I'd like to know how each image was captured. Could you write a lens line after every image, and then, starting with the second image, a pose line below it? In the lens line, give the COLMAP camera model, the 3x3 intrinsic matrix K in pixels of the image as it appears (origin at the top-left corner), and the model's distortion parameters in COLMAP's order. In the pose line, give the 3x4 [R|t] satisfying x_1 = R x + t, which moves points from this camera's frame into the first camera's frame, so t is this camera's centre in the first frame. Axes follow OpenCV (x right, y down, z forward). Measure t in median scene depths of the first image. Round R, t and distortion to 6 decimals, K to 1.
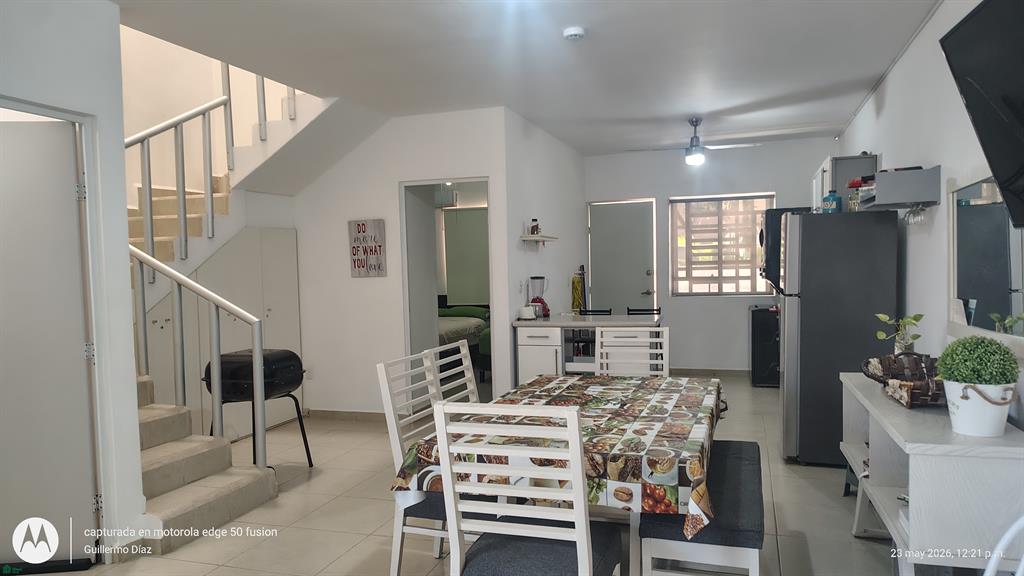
lens RADIAL K [[702.4, 0, 515.8], [0, 702.4, 298.6], [0, 0, 1]] dist [0.079615, -0.106058]
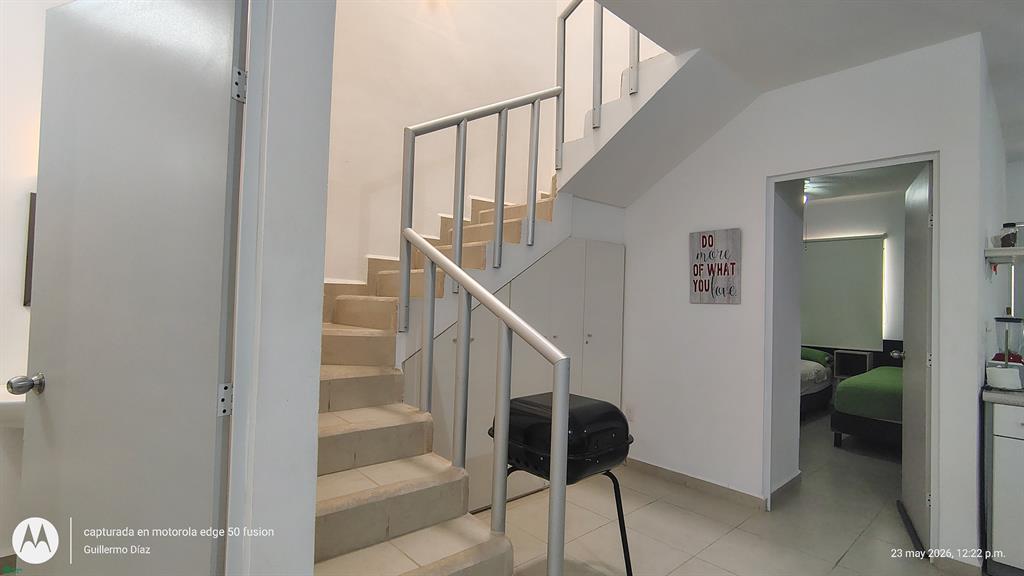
lens RADIAL K [[478.9, 0, 508.3], [0, 478.9, 289.1], [0, 0, 1]] dist [-0.004440, 0.000493]
pose [[0.866785, 0.040259, -0.497055, -0.150060], [-0.077786, 0.995451, -0.055020, -0.000182], [0.492578, 0.086354, 0.865973, 0.451725]]
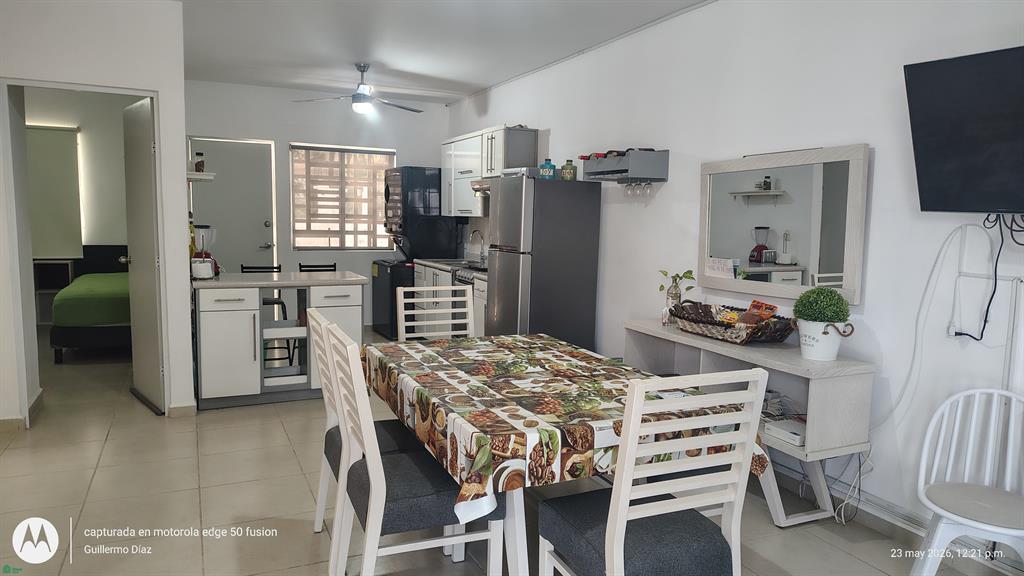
lens RADIAL K [[702.4, 0, 515.8], [0, 702.4, 298.6], [0, 0, 1]] dist [0.079615, -0.106058]
pose [[0.731649, -0.038502, 0.680594, -0.280022], [-0.007745, 0.997870, 0.064777, -0.003503], [-0.681638, -0.052665, 0.729792, 0.164940]]
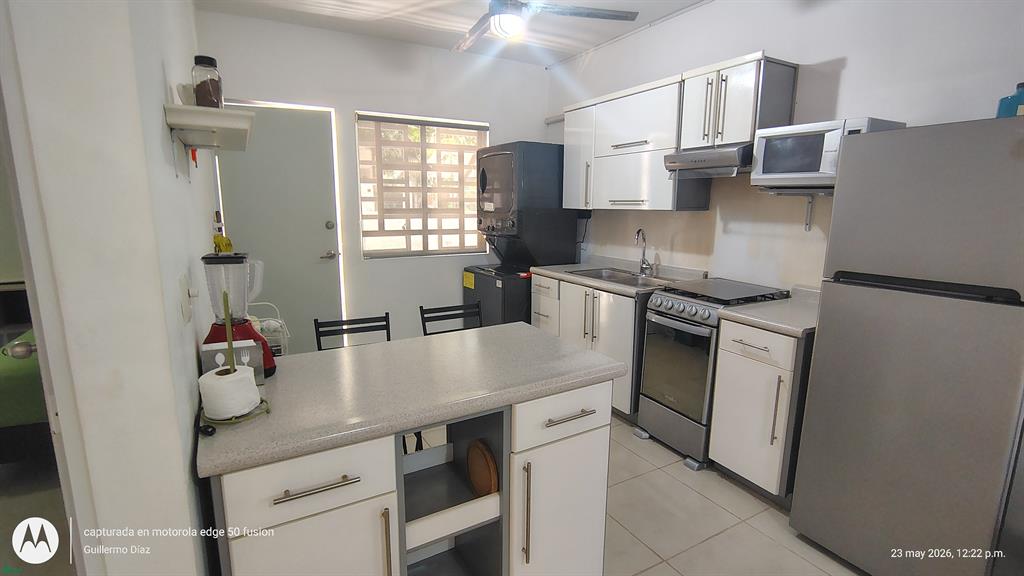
lens RADIAL K [[478.9, 0, 508.3], [0, 478.9, 289.1], [0, 0, 1]] dist [-0.004440, 0.000493]
pose [[0.671832, -0.103539, 0.733431, -0.044955], [0.013842, 0.991764, 0.127328, -0.044669], [-0.740574, -0.075391, 0.667732, 0.810091]]
